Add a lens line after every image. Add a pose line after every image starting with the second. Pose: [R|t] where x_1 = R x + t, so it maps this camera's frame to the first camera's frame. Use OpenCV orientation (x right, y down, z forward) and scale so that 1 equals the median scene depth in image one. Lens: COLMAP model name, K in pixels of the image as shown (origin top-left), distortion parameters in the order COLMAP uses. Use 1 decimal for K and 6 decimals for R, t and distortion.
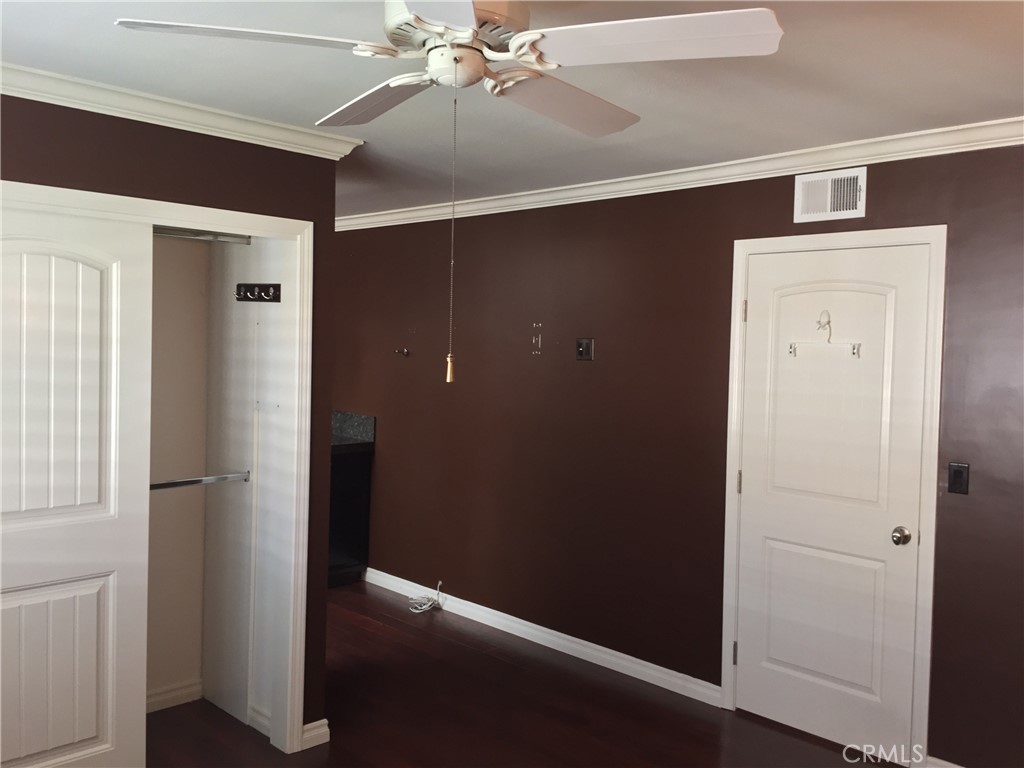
lens RADIAL K [[867.5, 0, 514.0], [0, 867.5, 386.8], [0, 0, 1]] dist [0.017188, -0.010937]
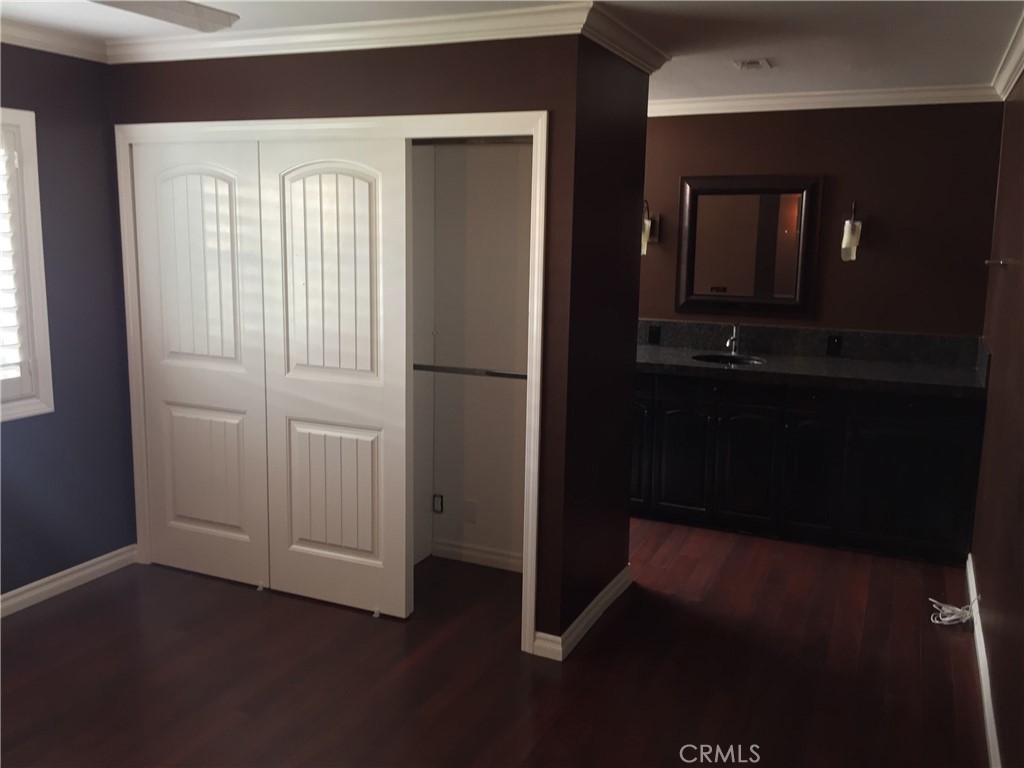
lens RADIAL K [[867.5, 0, 513.4], [0, 867.5, 382.5], [0, 0, 1]] dist [0.017188, -0.010937]
pose [[0.354678, 0.138492, -0.924675, 0.755126], [-0.058906, 0.990314, 0.125729, -0.020299], [0.933131, 0.009876, 0.359401, 0.739194]]
